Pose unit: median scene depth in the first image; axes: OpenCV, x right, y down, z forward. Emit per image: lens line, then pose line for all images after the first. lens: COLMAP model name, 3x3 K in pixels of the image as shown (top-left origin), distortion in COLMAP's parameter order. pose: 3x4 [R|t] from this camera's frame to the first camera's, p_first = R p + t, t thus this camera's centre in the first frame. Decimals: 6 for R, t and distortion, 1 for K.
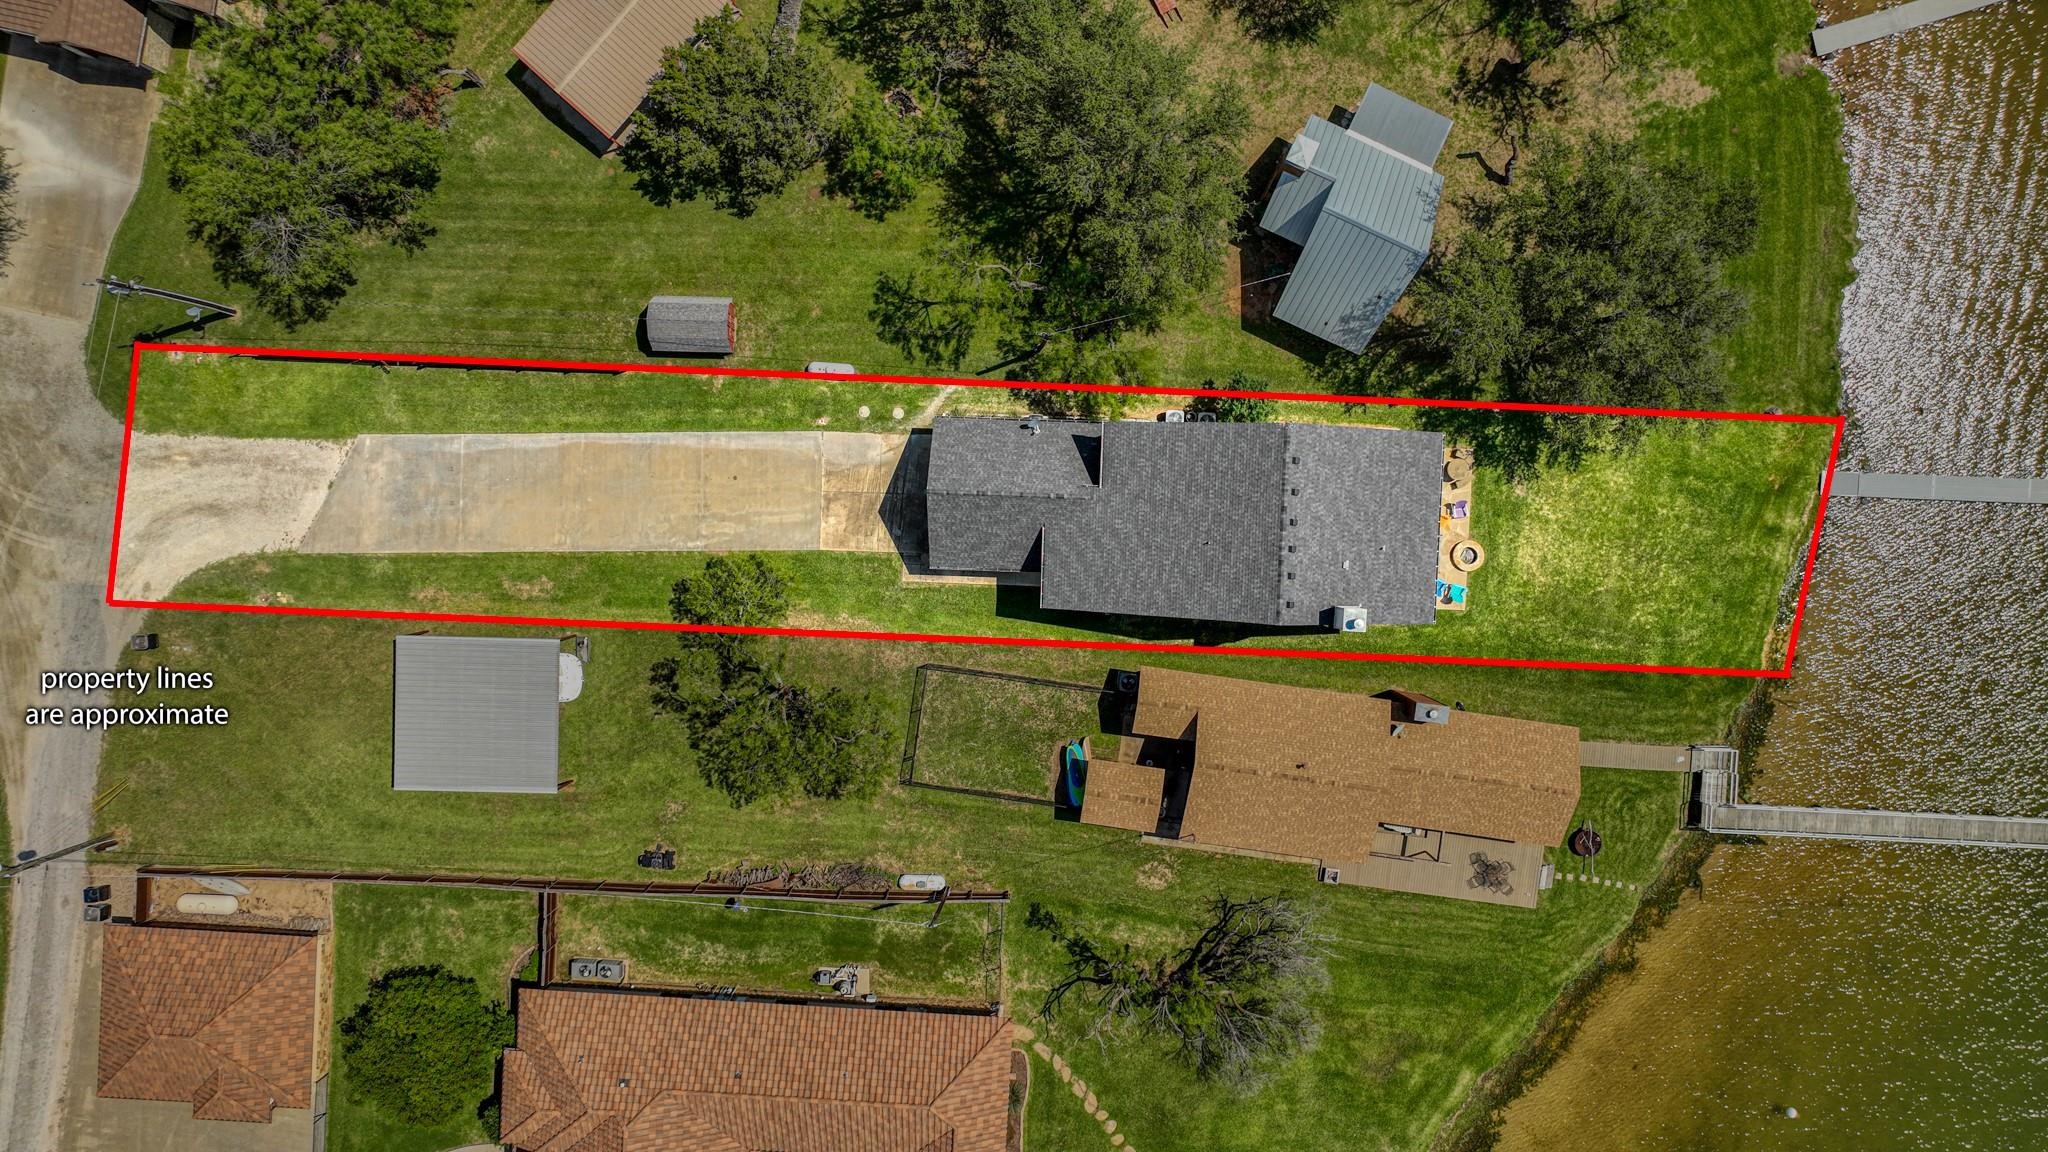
lens RADIAL K [[1467.5, 0, 1024.0], [0, 1467.5, 576.0], [0, 0, 1]] dist [0.018013, -0.001905]
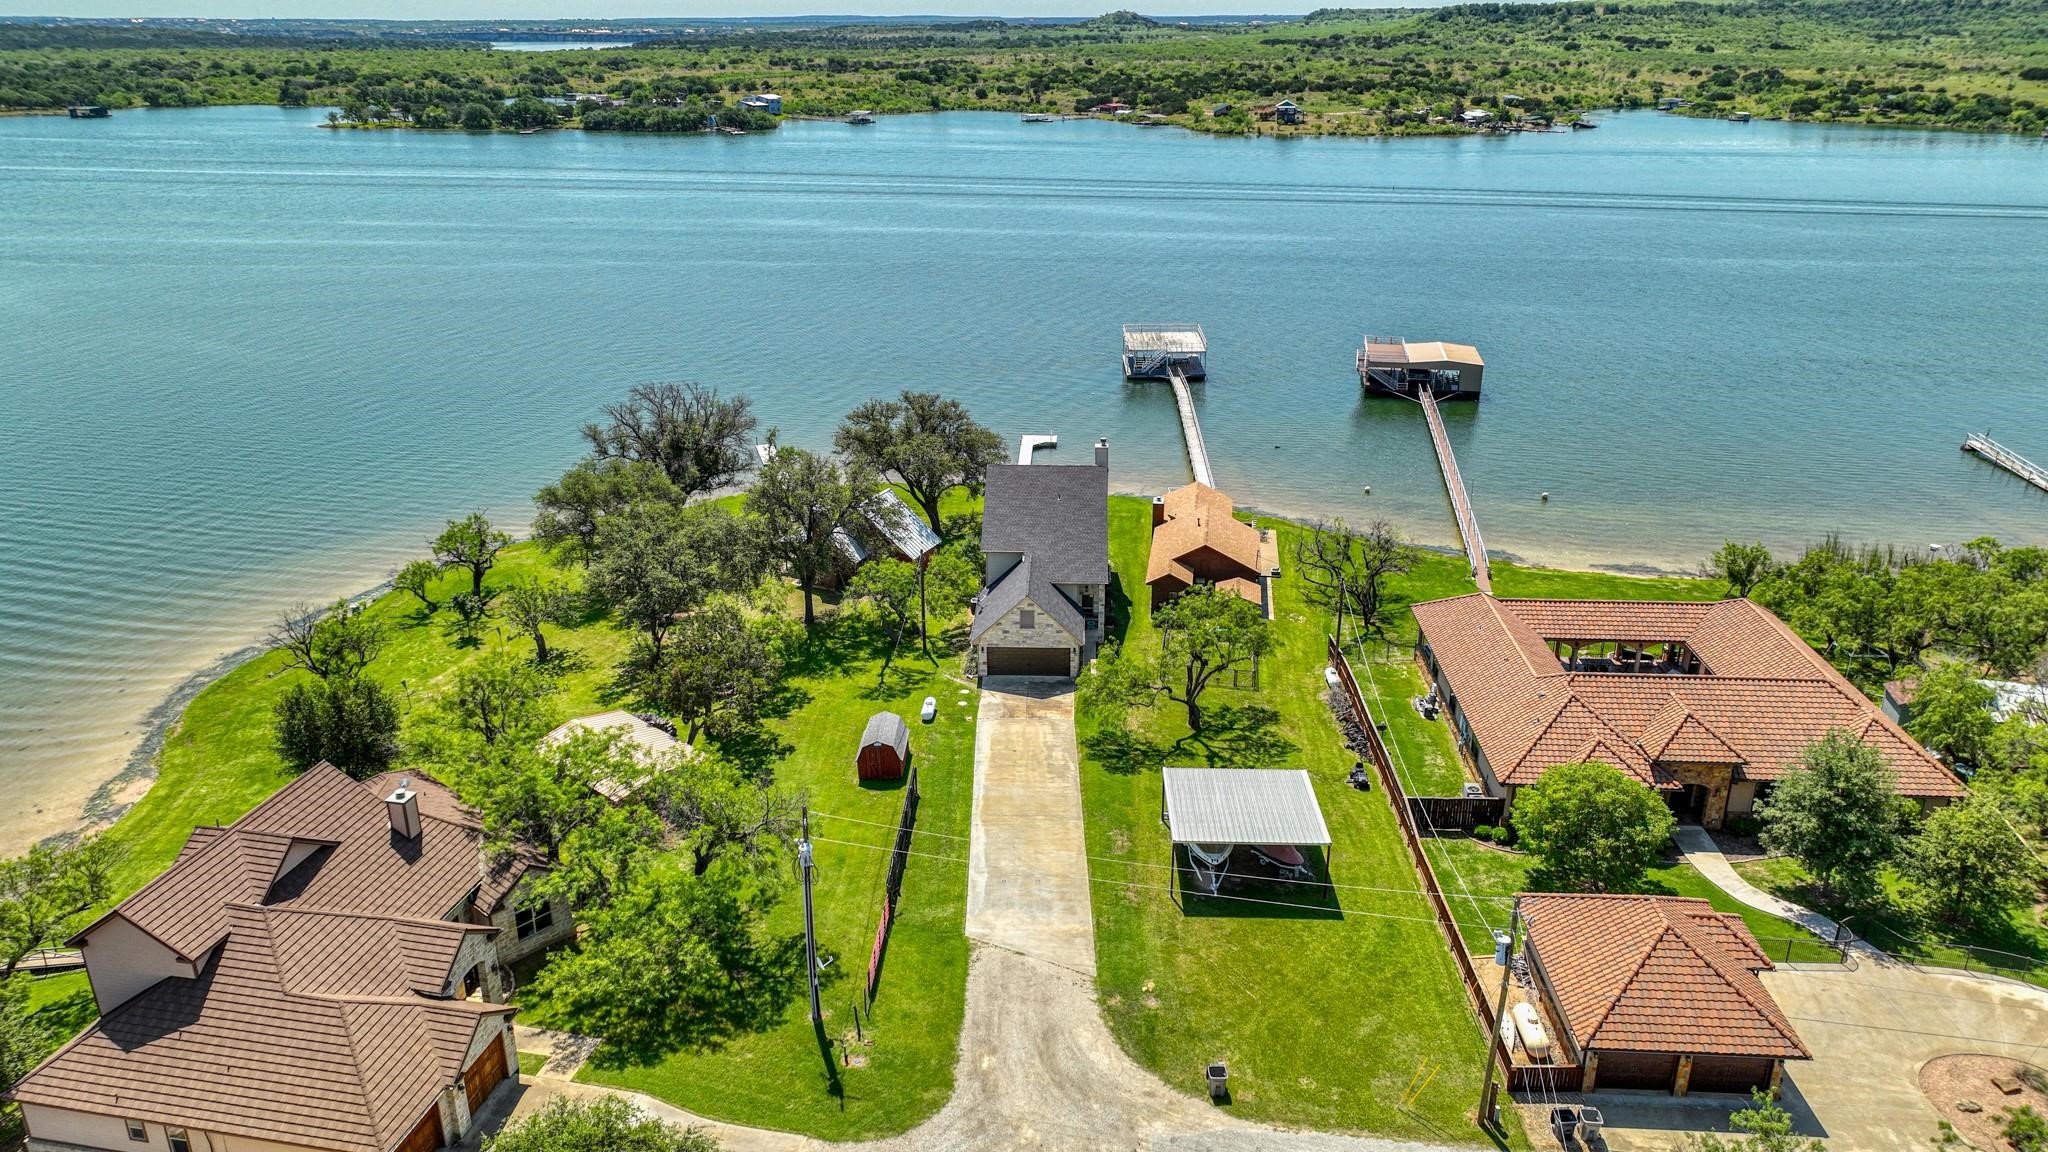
lens RADIAL K [[1467.5, 0, 1024.0], [0, 1467.5, 576.0], [0, 0, 1]] dist [0.018013, -0.001905]
pose [[0.003328, -0.384928, 0.922941, -1.210043], [0.995987, -0.081265, -0.037485, -0.005246], [0.089431, 0.919362, 0.383113, 0.431670]]
